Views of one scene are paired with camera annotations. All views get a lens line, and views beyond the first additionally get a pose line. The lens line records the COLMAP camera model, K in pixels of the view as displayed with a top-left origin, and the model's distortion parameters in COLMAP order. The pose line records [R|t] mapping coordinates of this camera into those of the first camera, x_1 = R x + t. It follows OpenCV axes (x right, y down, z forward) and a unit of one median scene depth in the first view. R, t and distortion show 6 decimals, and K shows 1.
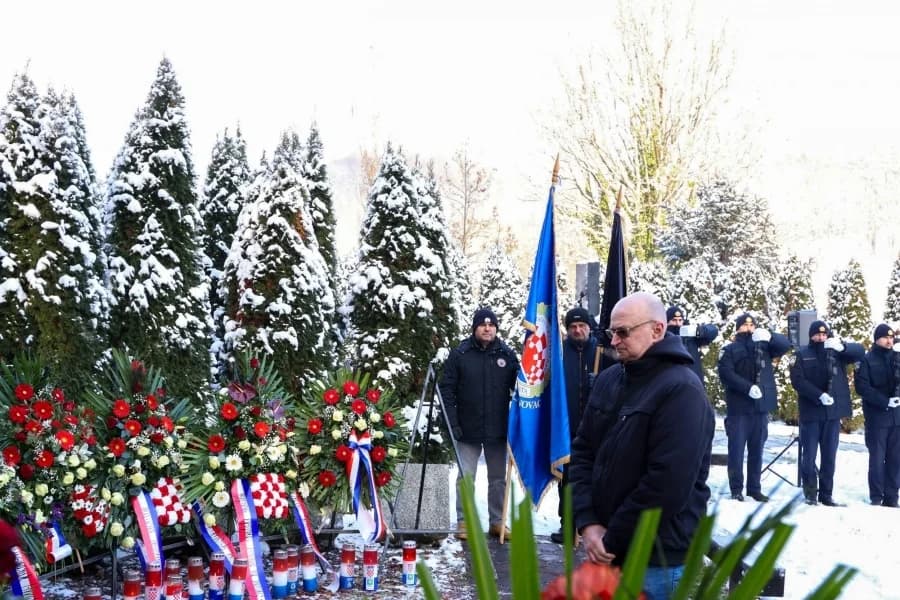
lens RADIAL K [[1059.1, 0, 450.0], [0, 1059.1, 300.0], [0, 0, 1]] dist [-0.082360, 0.040302]
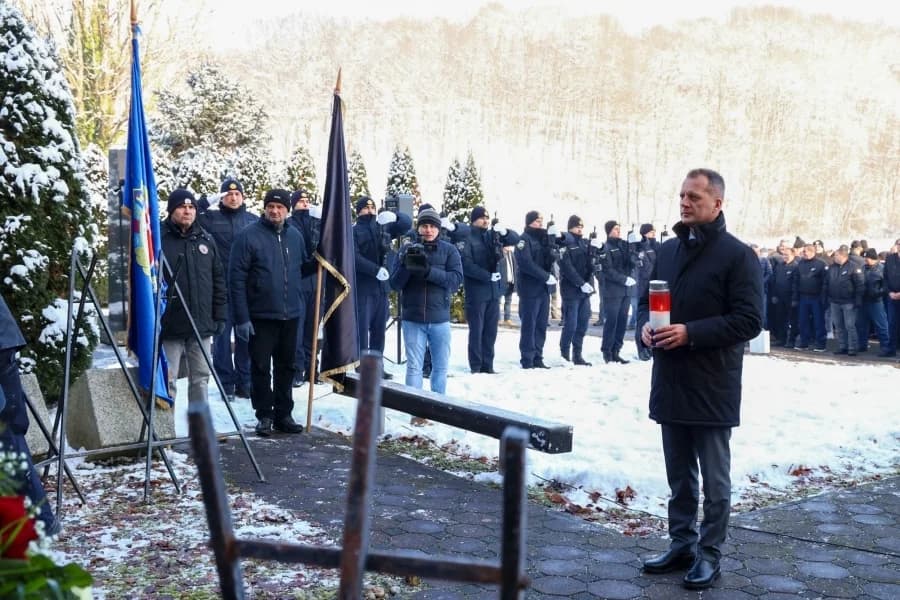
lens RADIAL K [[1051.9, 0, 452.5], [0, 1051.9, 307.8], [0, 0, 1]] dist [-0.084845, 0.063426]
pose [[0.817797, -0.060972, 0.572268, -0.223320], [0.001766, 0.994633, 0.103449, 0.013431], [-0.575504, -0.083590, 0.813516, 0.113888]]
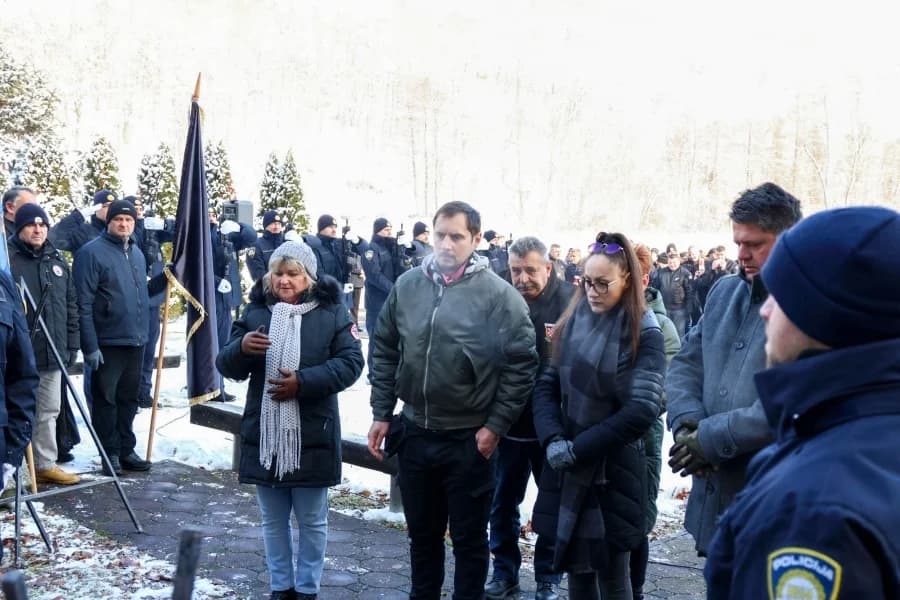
lens RADIAL K [[1106.7, 0, 450.0], [0, 1106.7, 300.0], [0, 0, 1]] dist [-0.037496, -0.021993]
pose [[0.684354, -0.065145, 0.726234, -0.274298], [-0.016549, 0.994357, 0.104791, -0.009013], [-0.728962, -0.083733, 0.679414, 0.161810]]
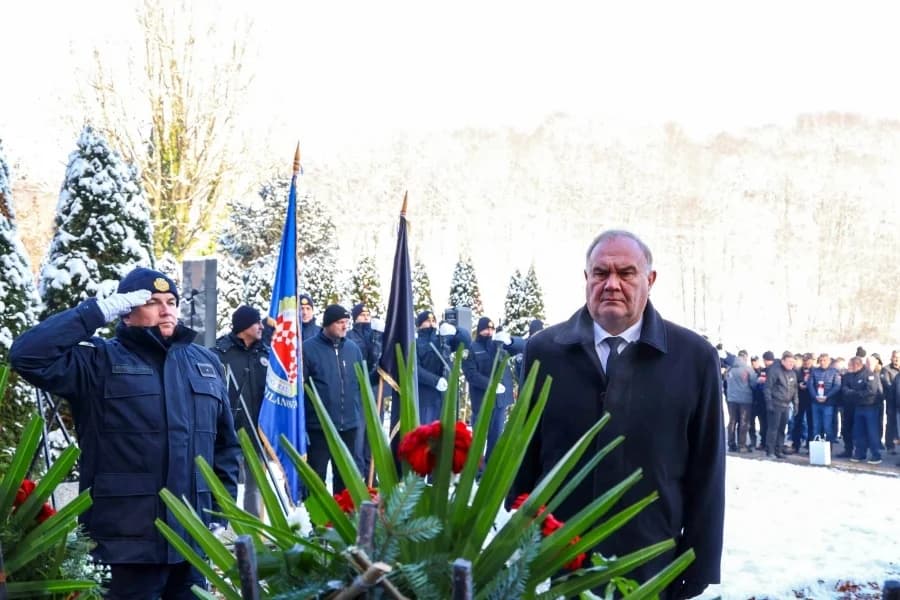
lens RADIAL K [[1059.1, 0, 450.0], [0, 1059.1, 300.0], [0, 0, 1]] dist [-0.082360, 0.040302]
pose [[0.854631, 0.001835, 0.519233, -0.234351], [-0.002026, 0.999998, -0.000200, 0.002272], [-0.519232, -0.000881, 0.854633, 0.077824]]
